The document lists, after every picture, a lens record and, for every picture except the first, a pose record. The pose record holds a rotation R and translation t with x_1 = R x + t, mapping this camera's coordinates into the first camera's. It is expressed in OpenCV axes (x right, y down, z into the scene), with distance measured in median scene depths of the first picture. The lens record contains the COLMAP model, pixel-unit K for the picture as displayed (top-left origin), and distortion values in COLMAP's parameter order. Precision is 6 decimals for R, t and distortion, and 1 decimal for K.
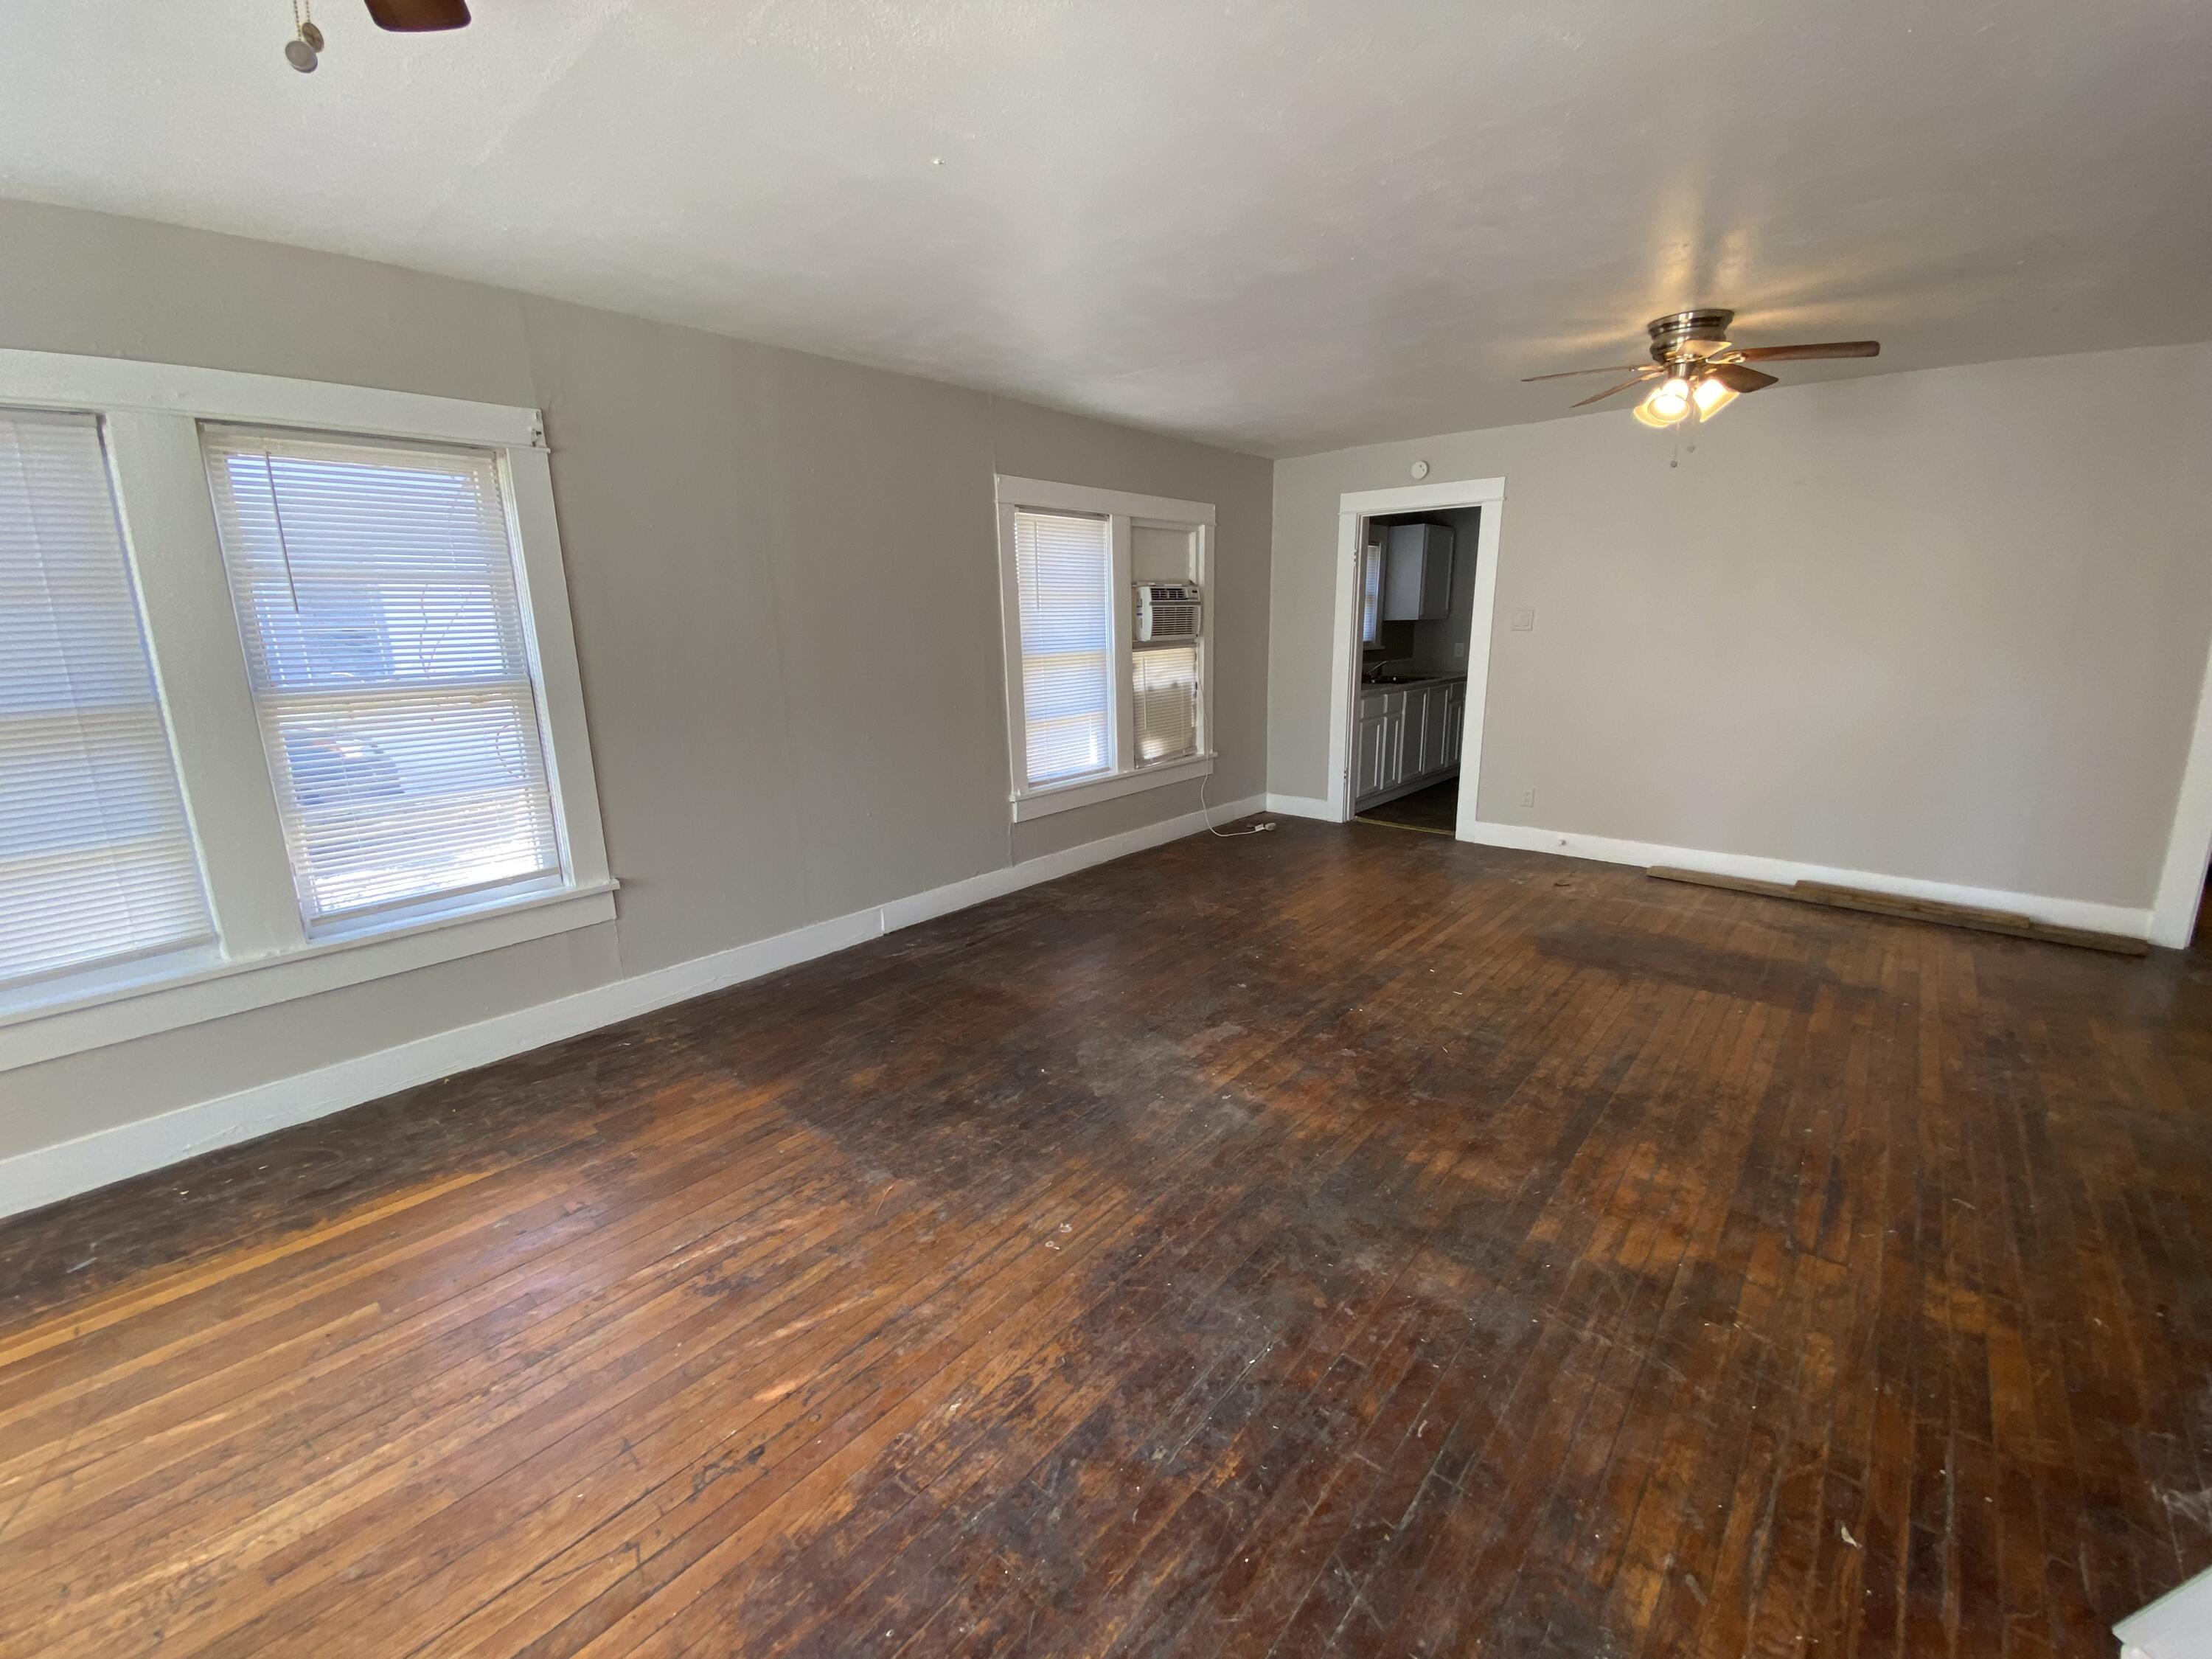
lens RADIAL K [[885.9, 0, 1086.8], [0, 885.9, 824.6], [0, 0, 1]] dist [0.009739, -0.004618]
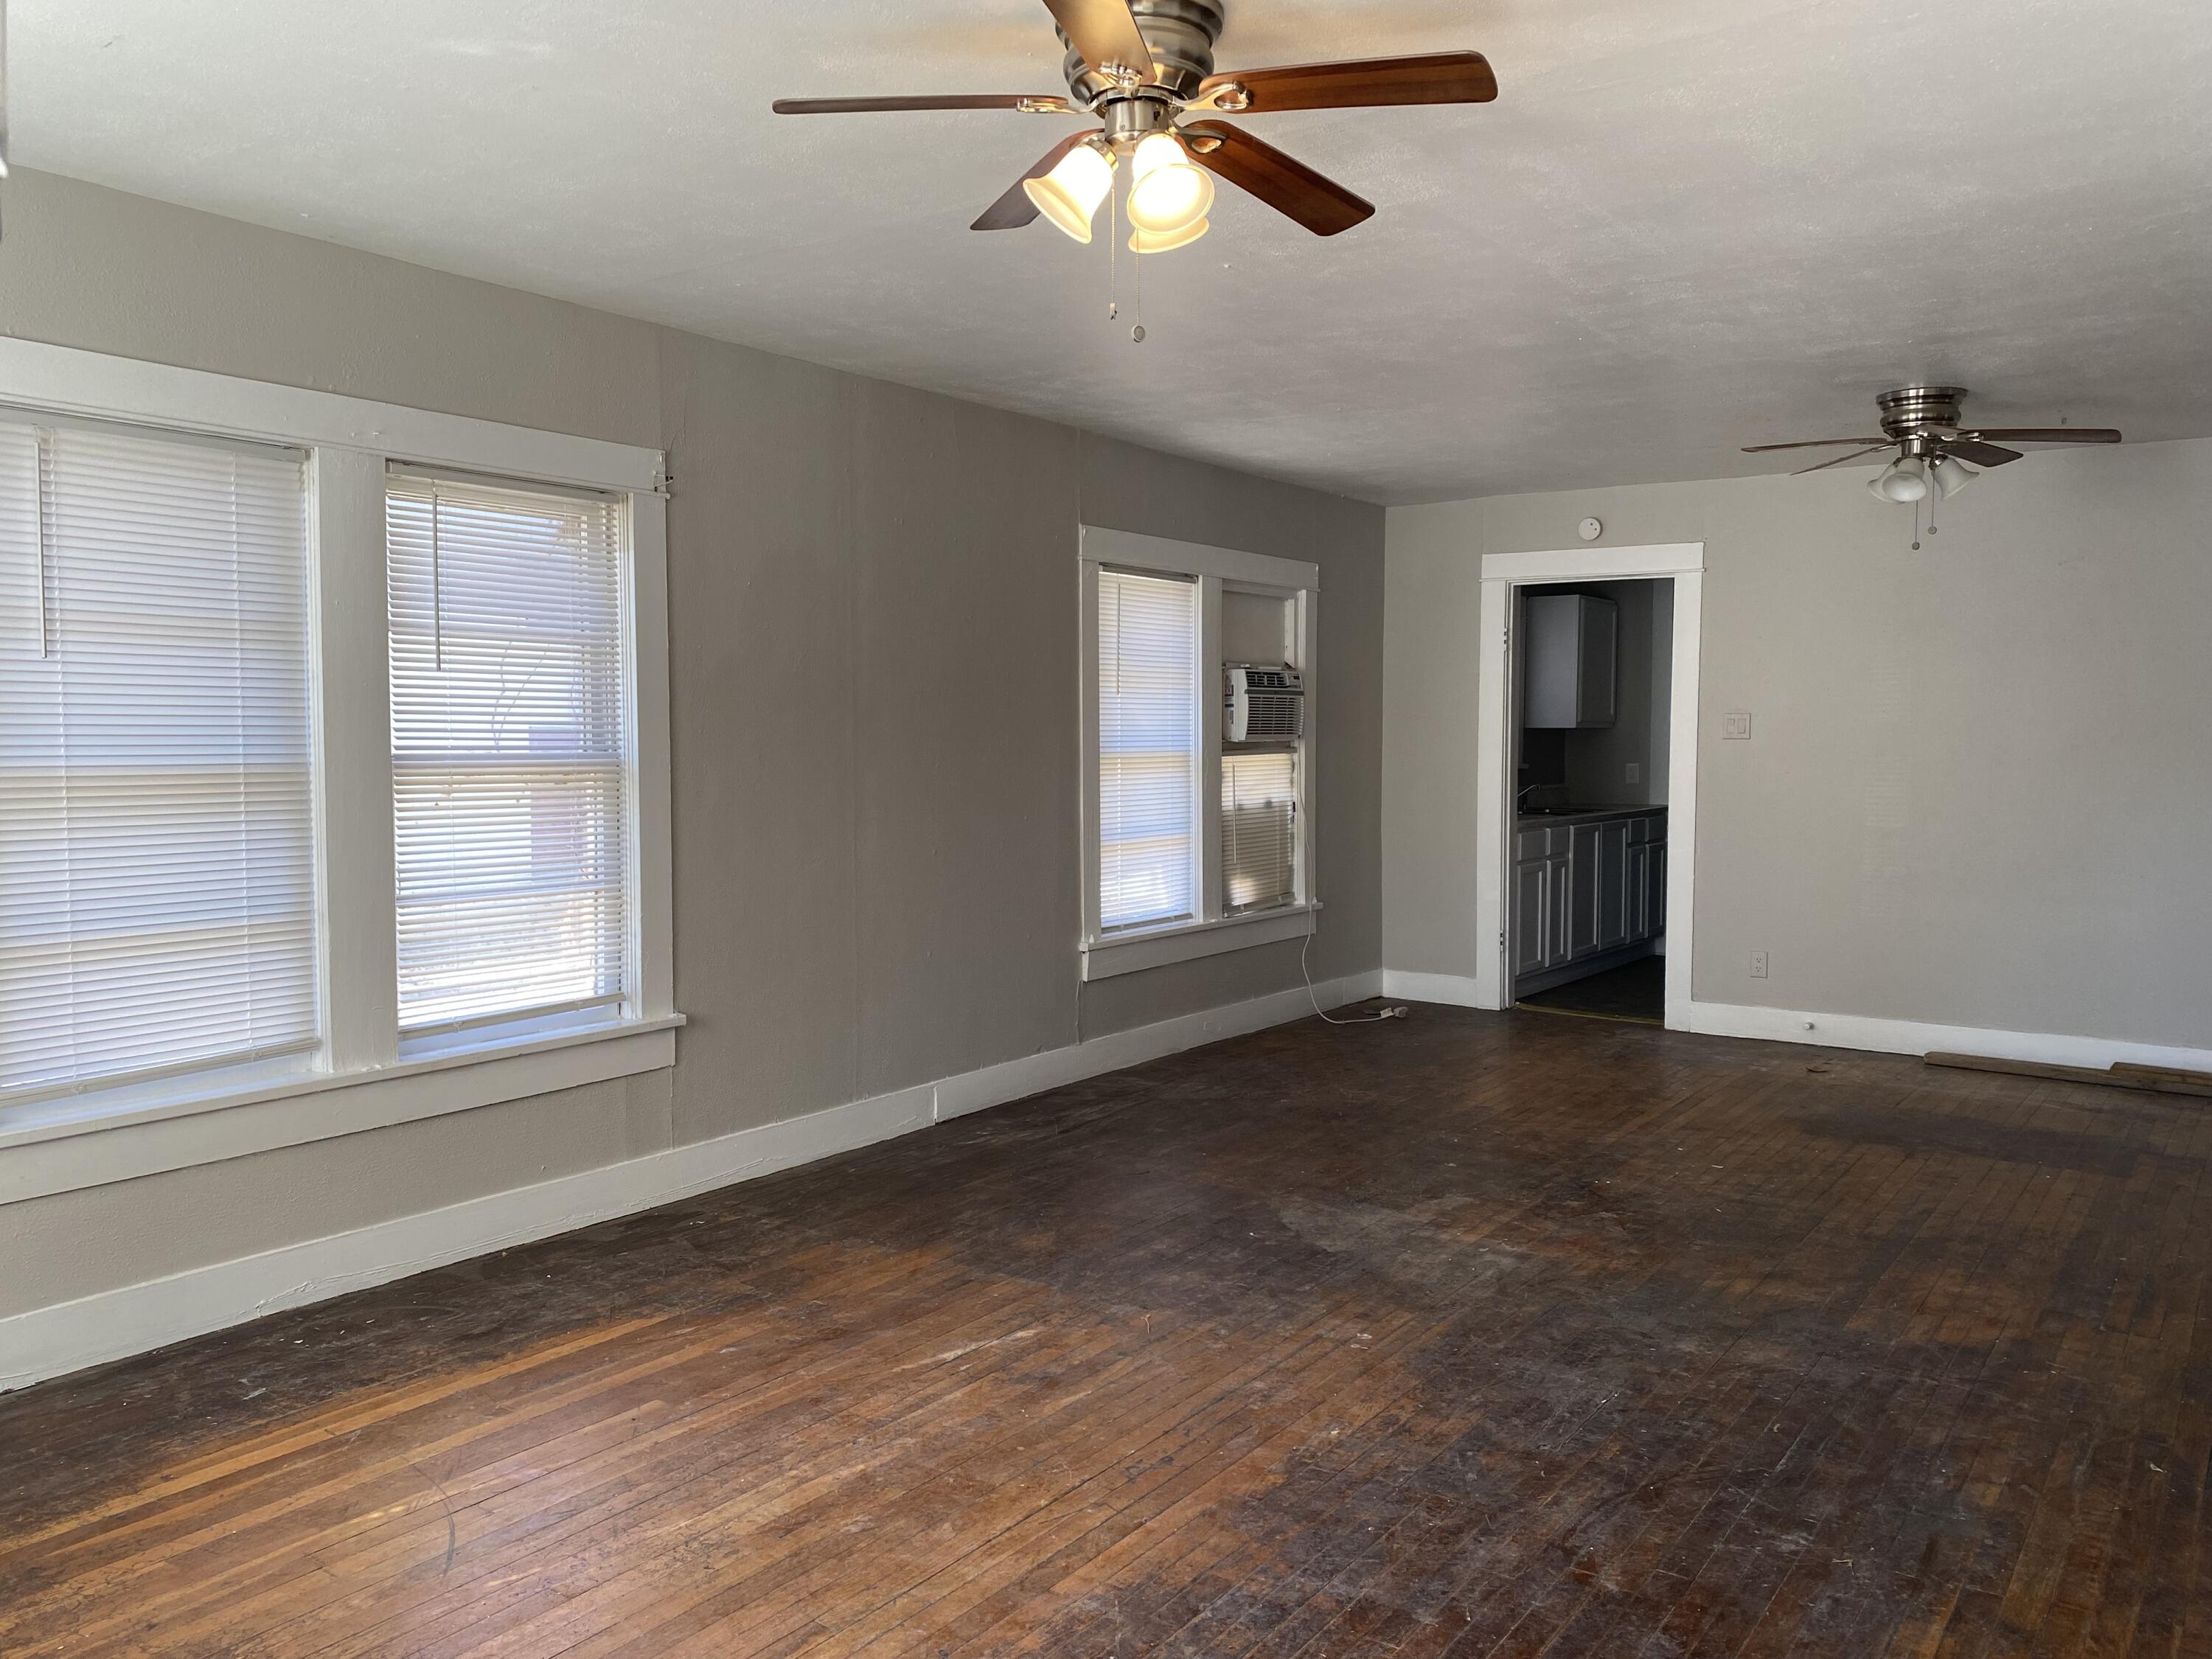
lens RADIAL K [[1670.4, 0, 1057.9], [0, 1670.4, 829.1], [0, 0, 1]] dist [0.008961, 0.047653]
pose [[0.995225, 0.018618, 0.095820, -0.363332], [-0.002342, 0.985913, -0.167240, 0.157551], [-0.097584, 0.166217, 0.981249, -0.539485]]
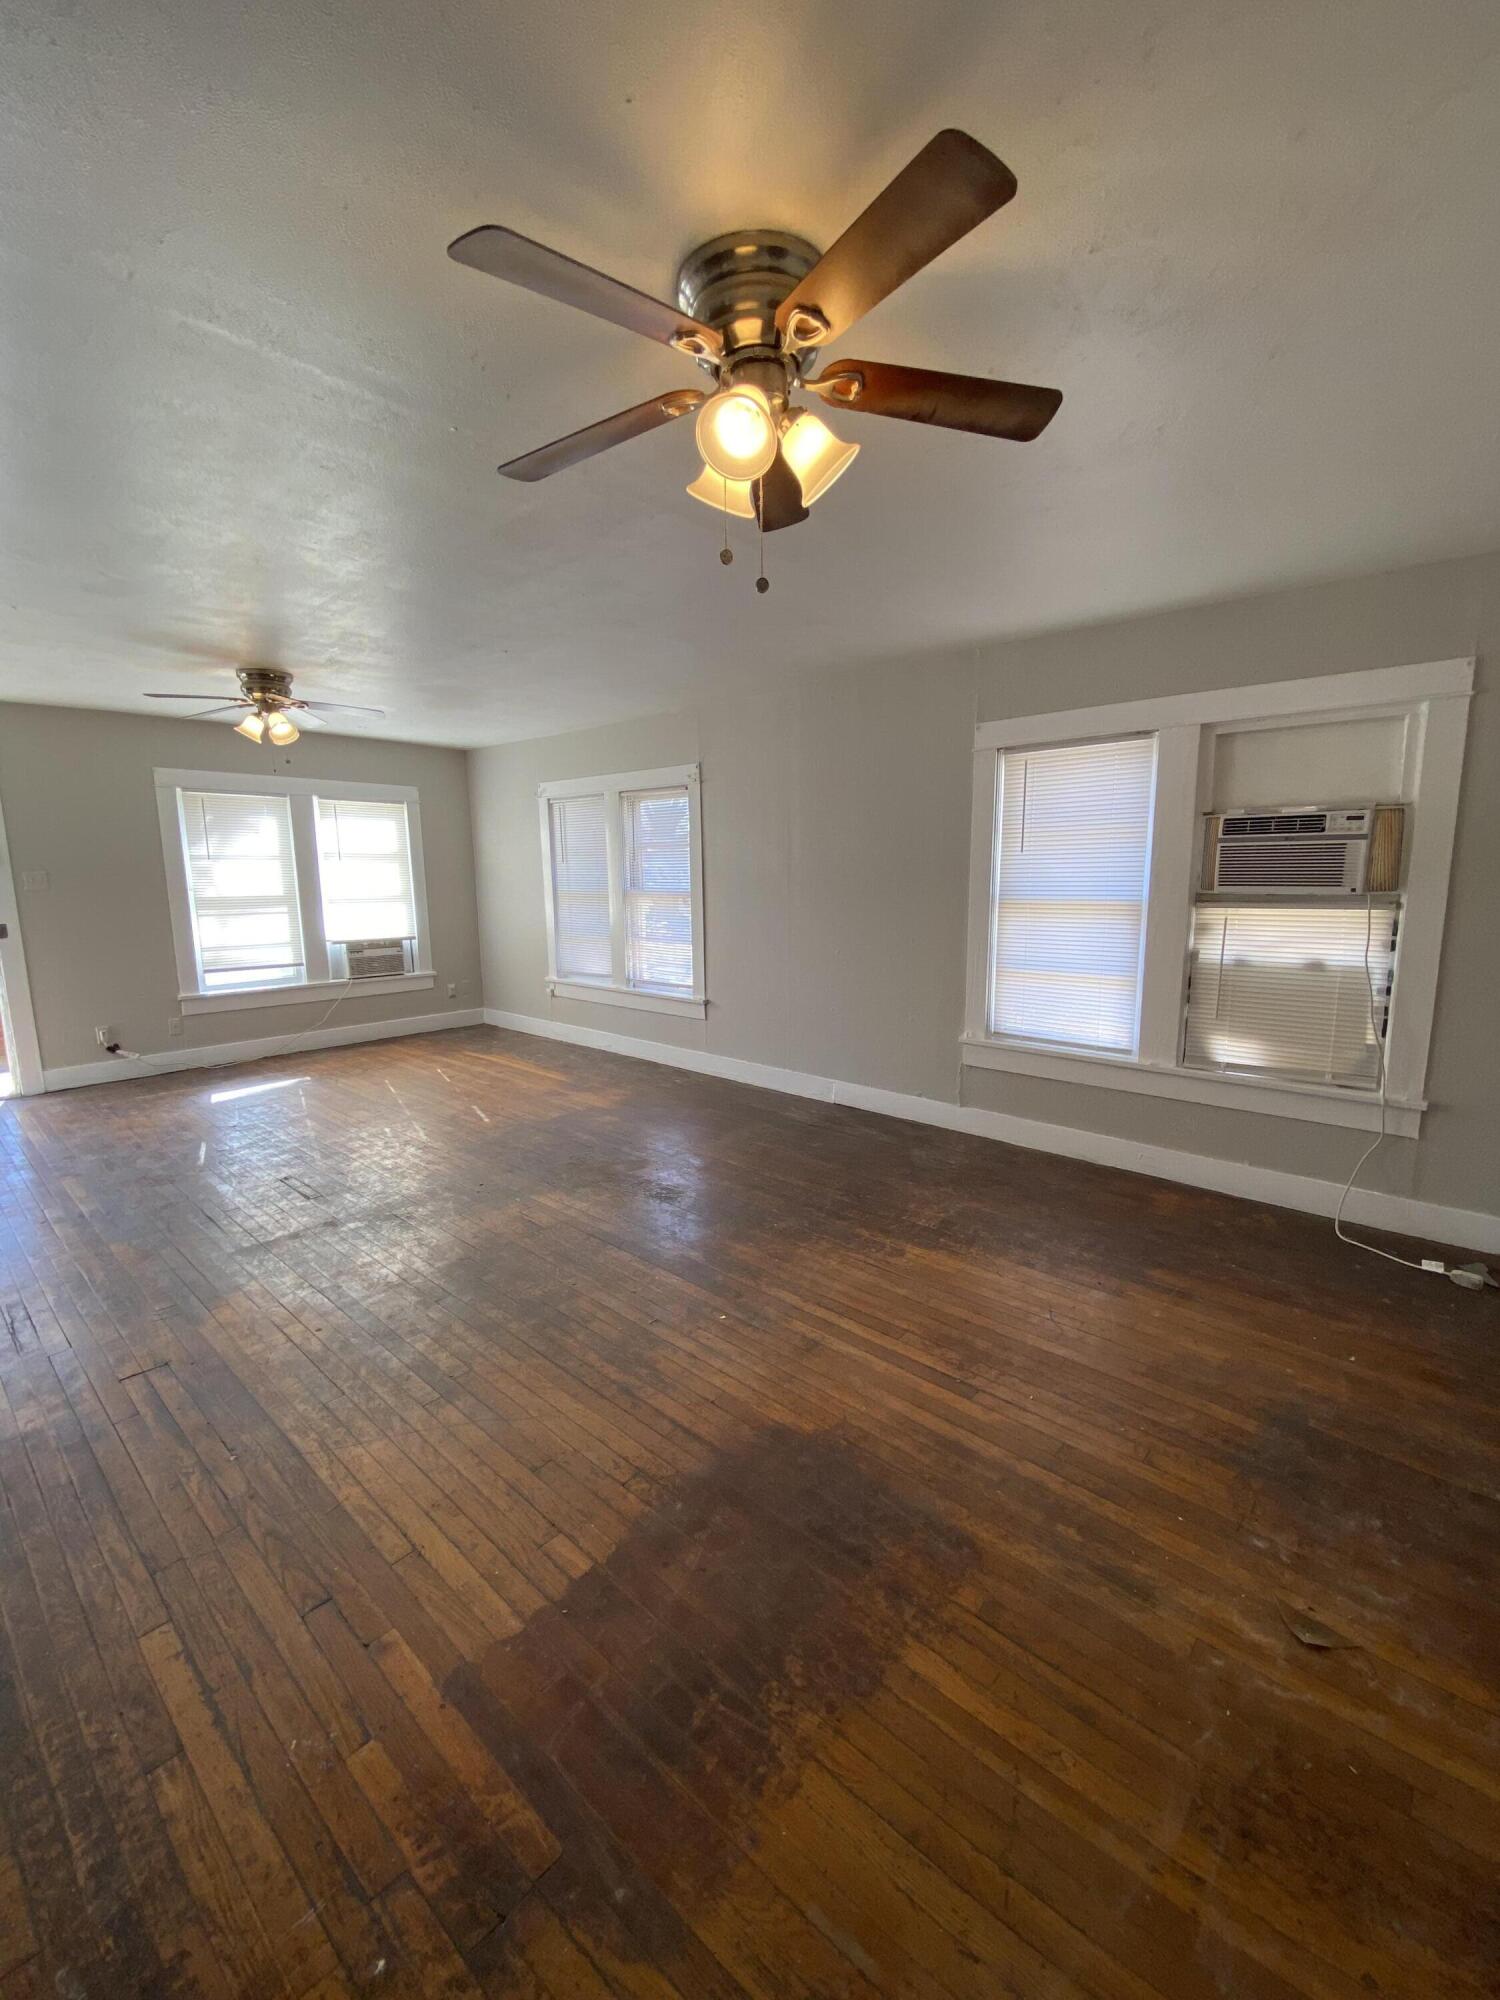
lens RADIAL K [[801.0, 0, 744.6], [0, 801.0, 980.1], [0, 0, 1]] dist [0.009739, -0.004618]
pose [[-0.000876, 0.160991, -0.986956, 1.219634], [-0.214333, 0.963989, 0.157435, -0.279902], [0.976760, 0.211676, 0.033661, 1.088695]]
